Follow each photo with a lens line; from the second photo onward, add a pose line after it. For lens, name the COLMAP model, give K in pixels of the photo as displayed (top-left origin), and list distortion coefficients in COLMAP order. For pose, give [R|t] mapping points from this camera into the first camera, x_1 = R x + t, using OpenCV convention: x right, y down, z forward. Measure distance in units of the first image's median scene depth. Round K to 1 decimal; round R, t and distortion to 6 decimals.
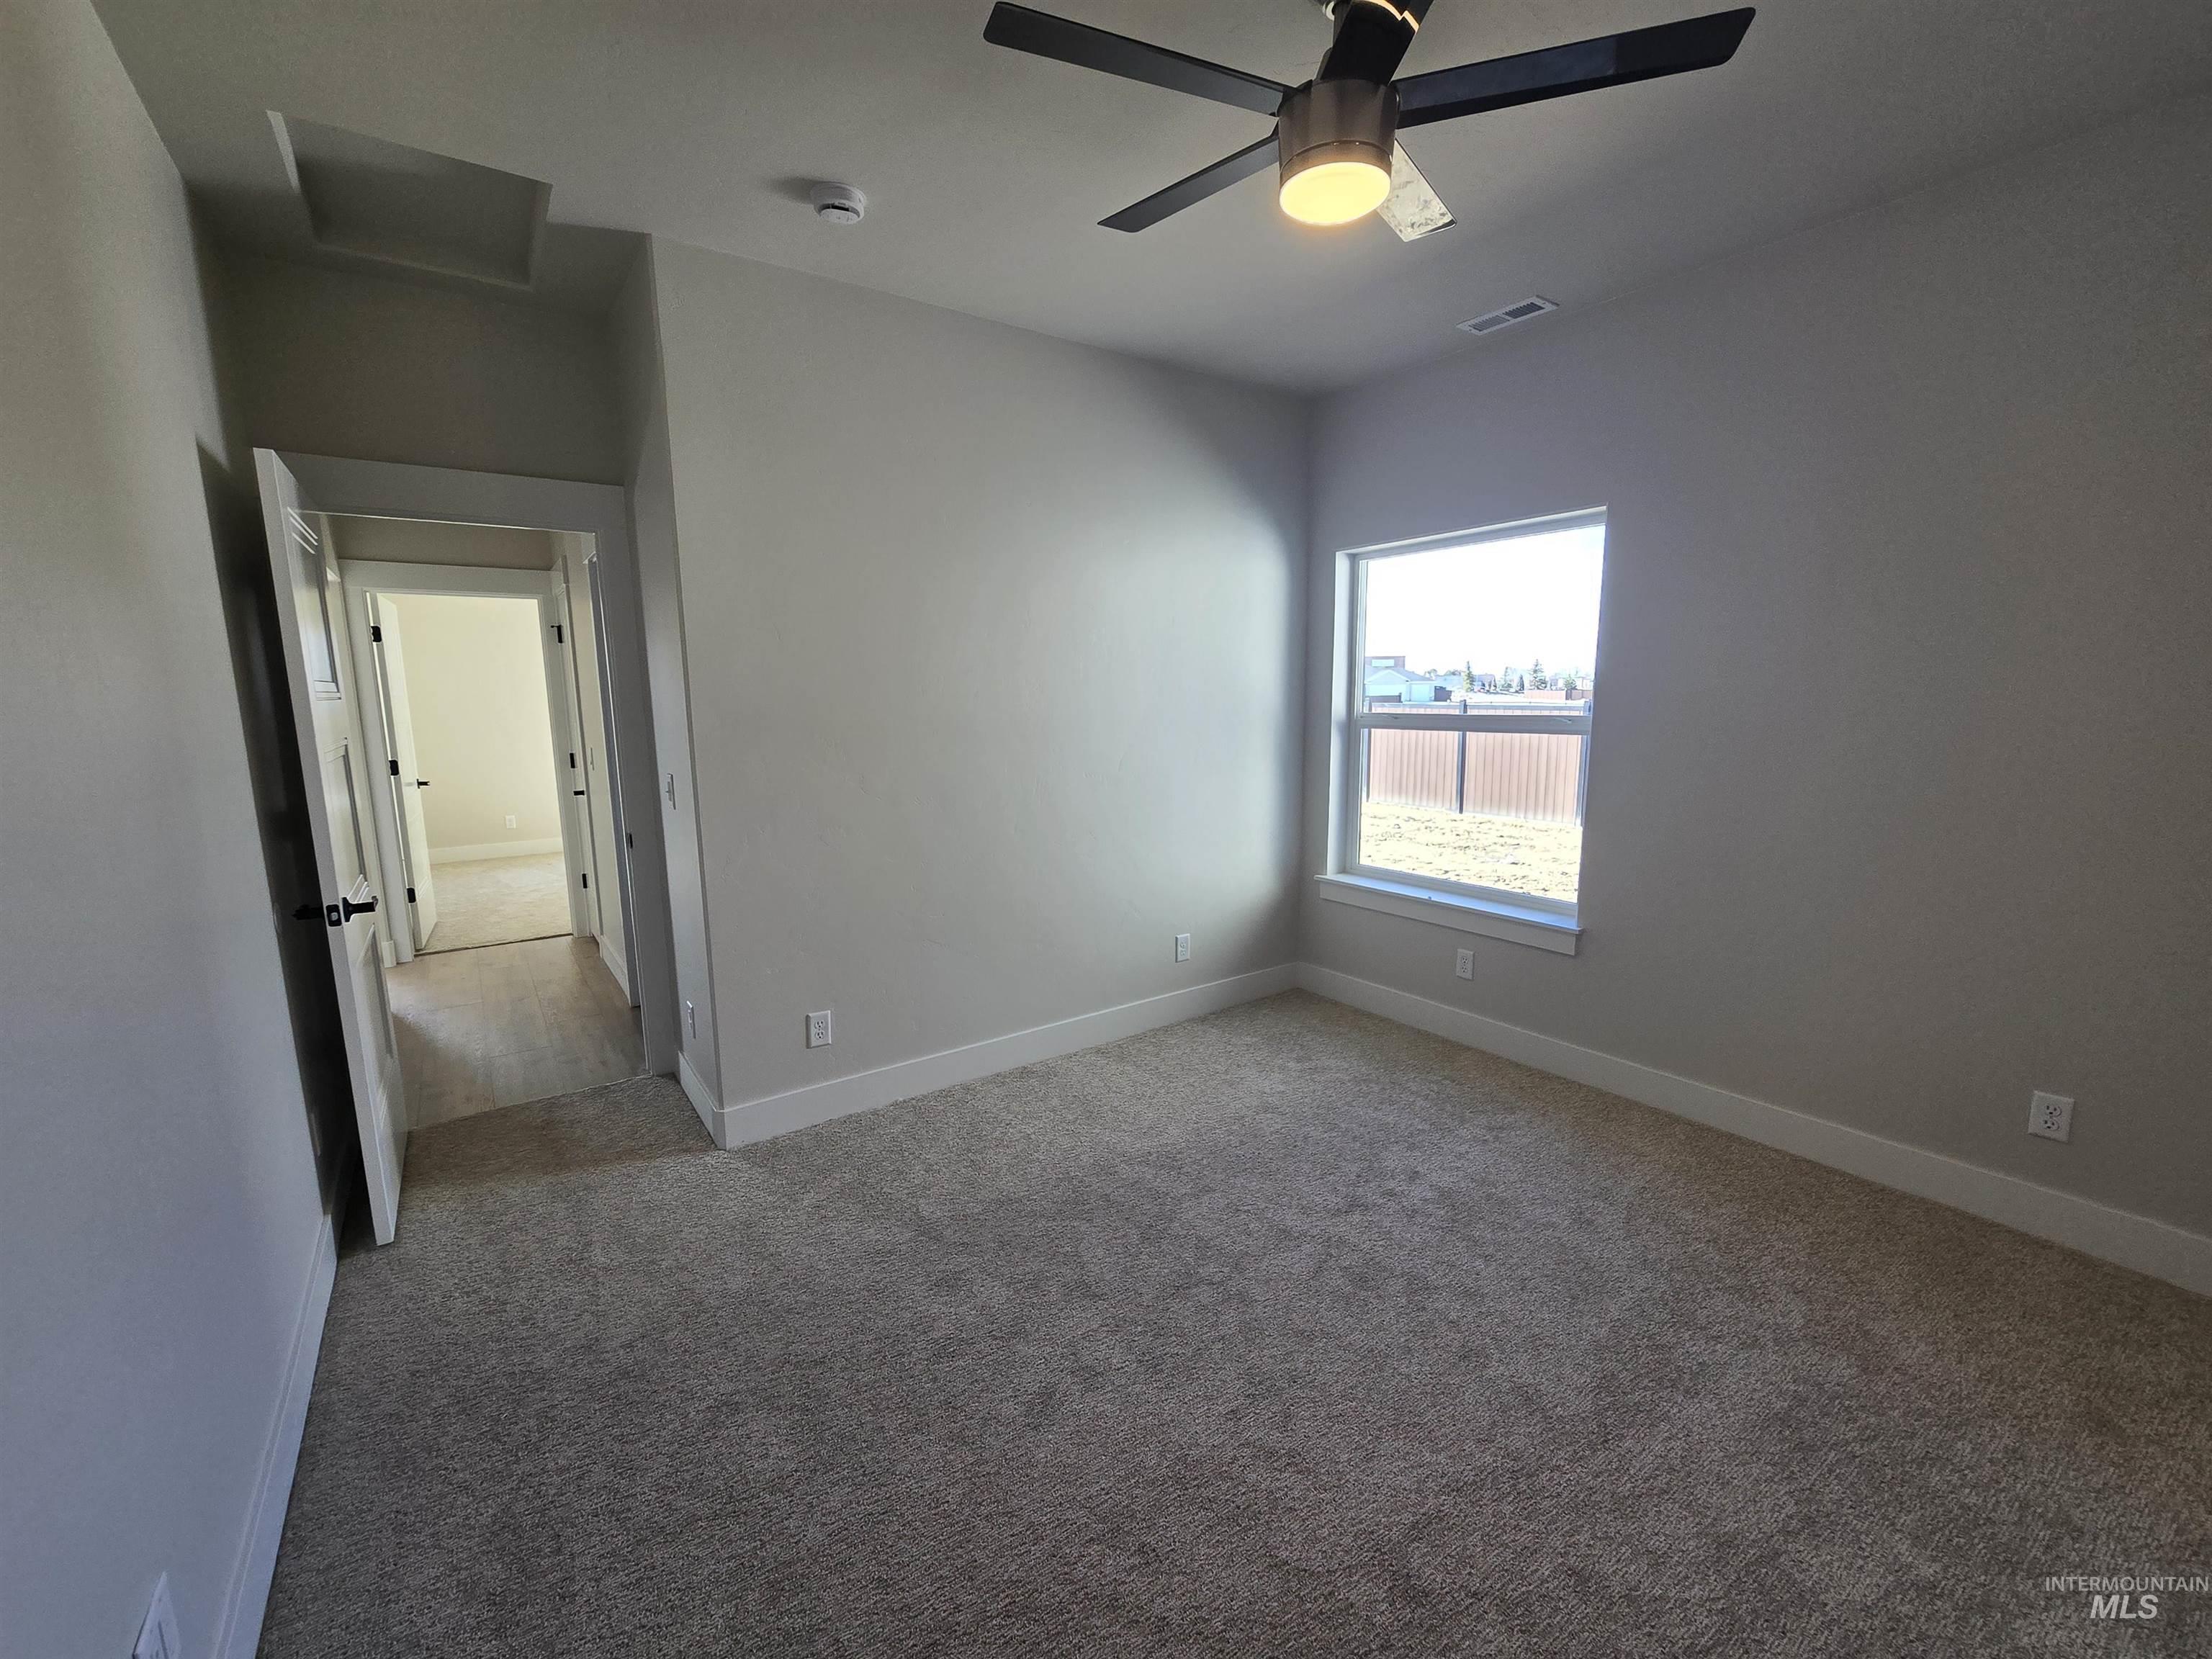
lens RADIAL K [[906.8, 0, 1106.6], [0, 906.8, 832.1], [0, 0, 1]] dist [-0.006234, 0.001427]
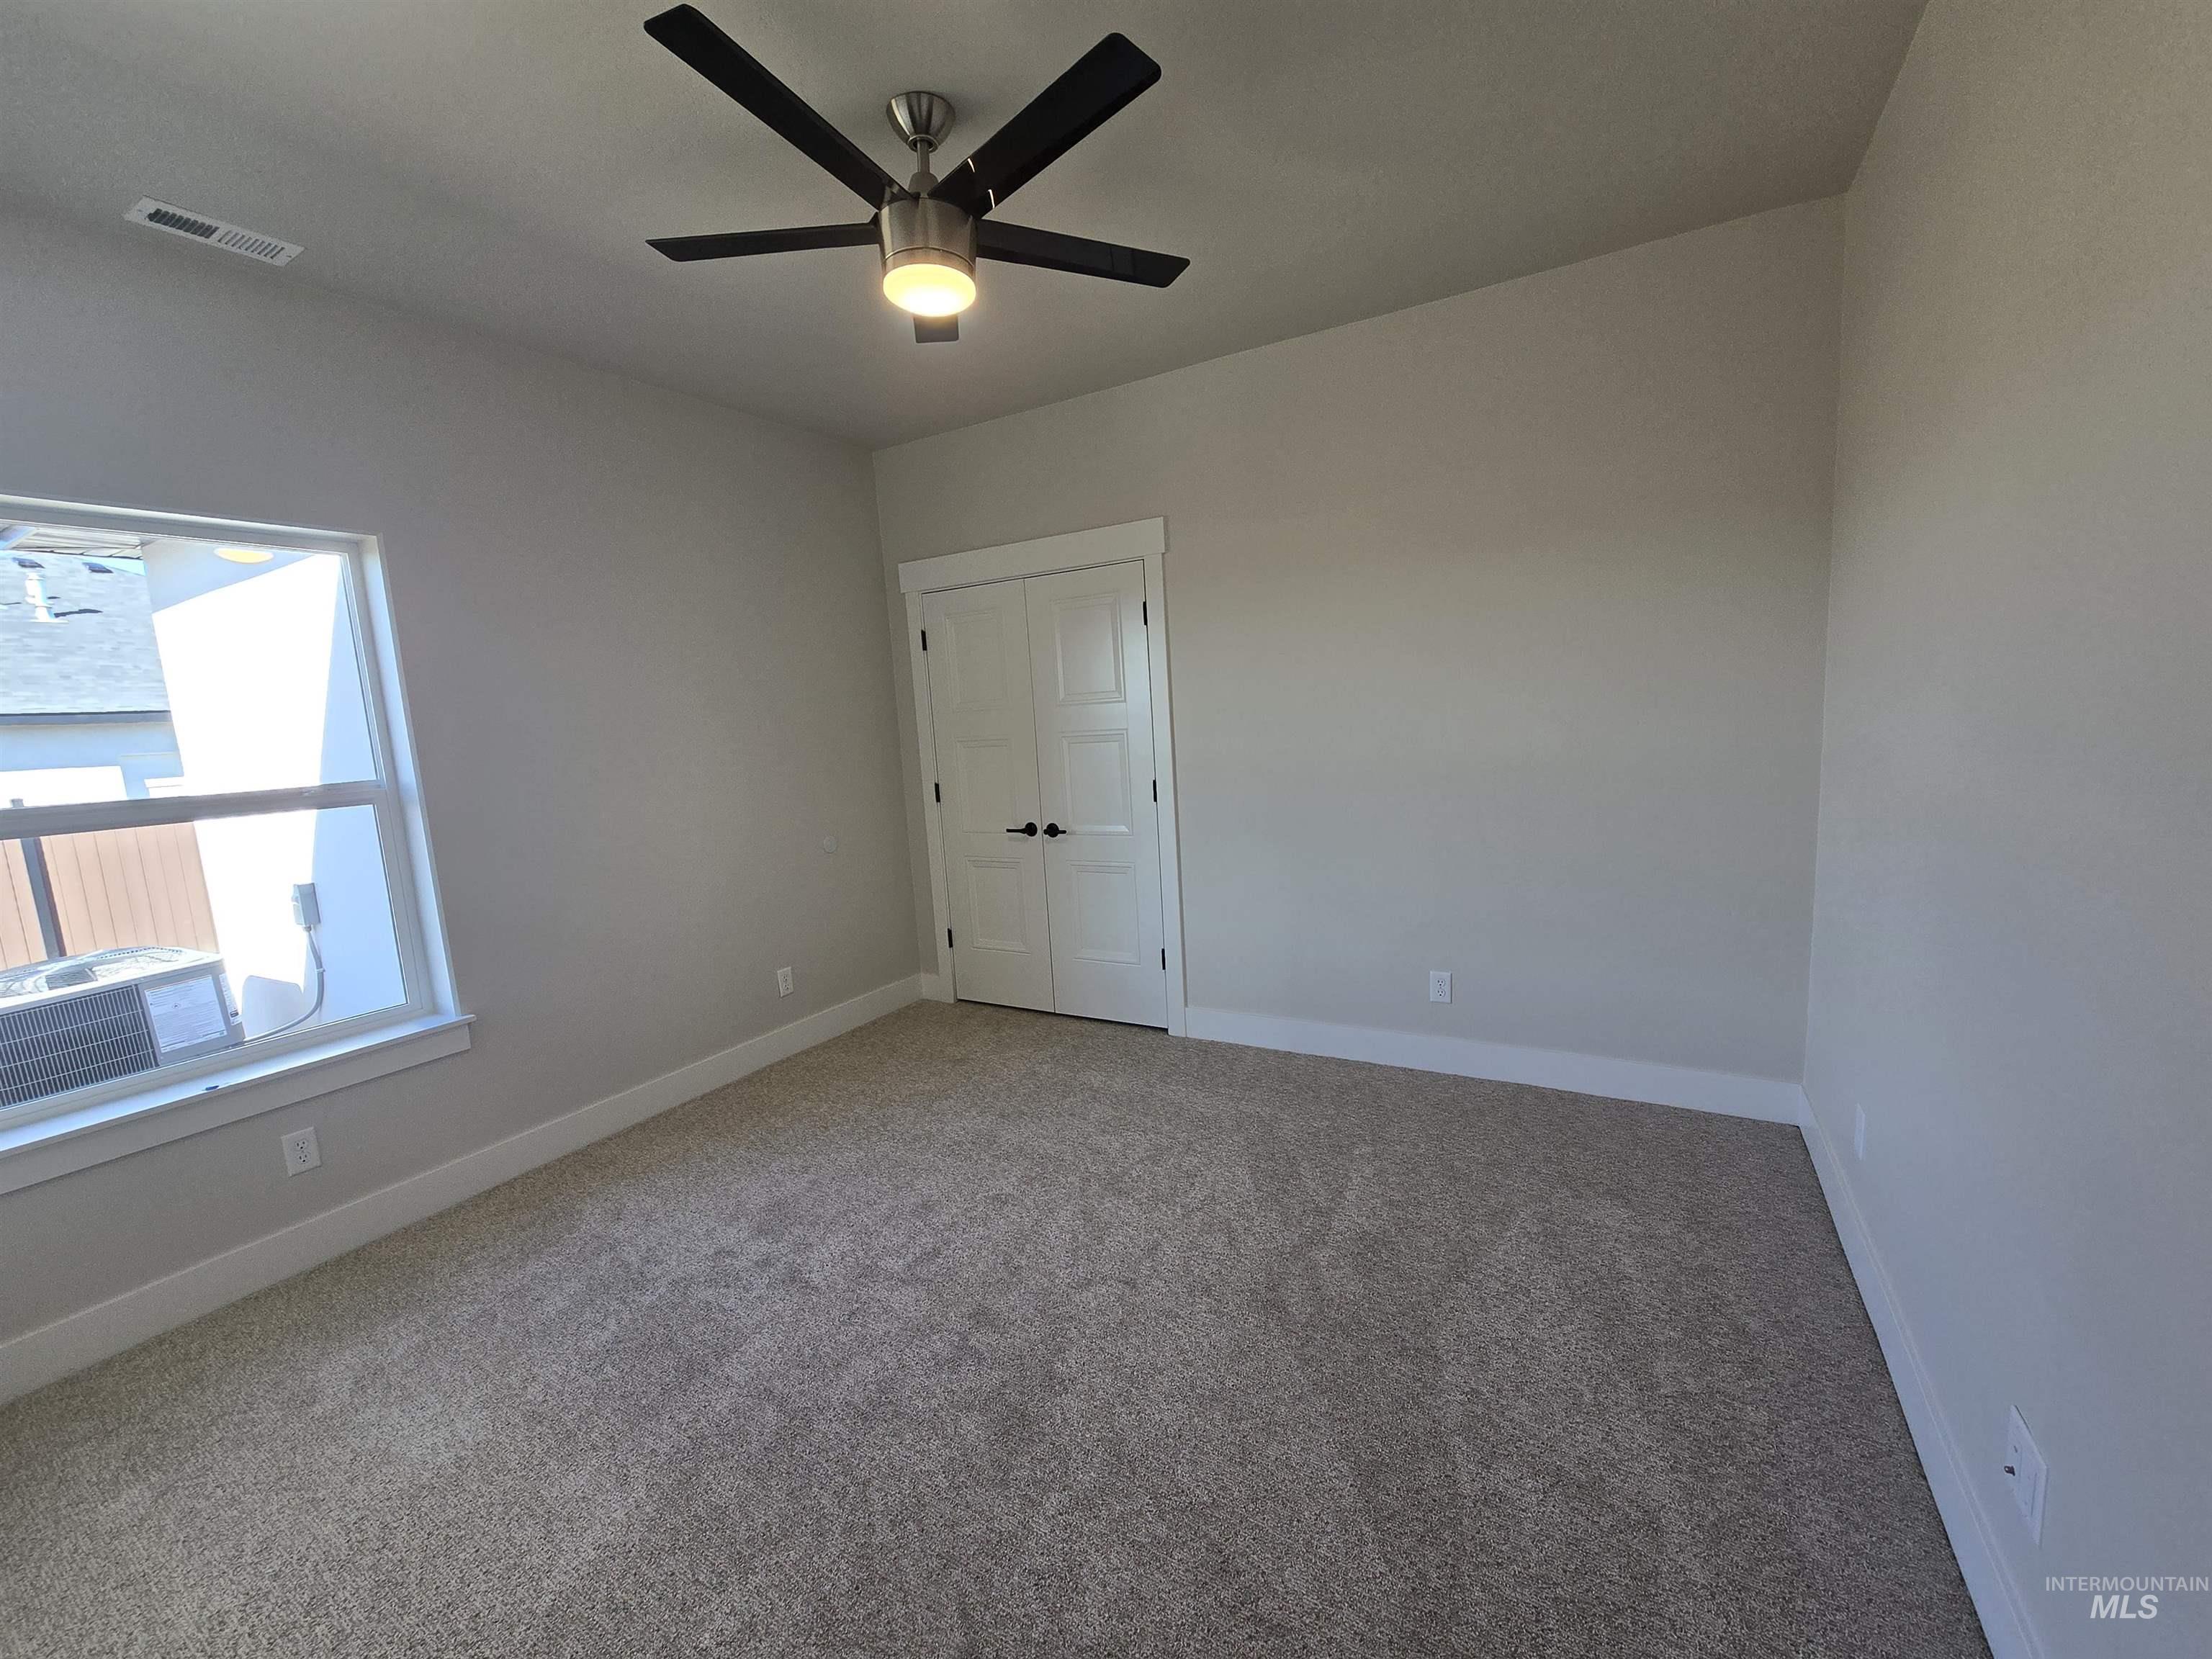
lens RADIAL K [[906.8, 0, 1106.2], [0, 906.8, 834.8], [0, 0, 1]] dist [-0.006234, 0.001427]
pose [[-0.399021, -0.093471, 0.912165, -0.535631], [0.200651, 0.961780, 0.186328, -0.107758], [-0.894718, 0.257376, -0.365016, 0.764057]]
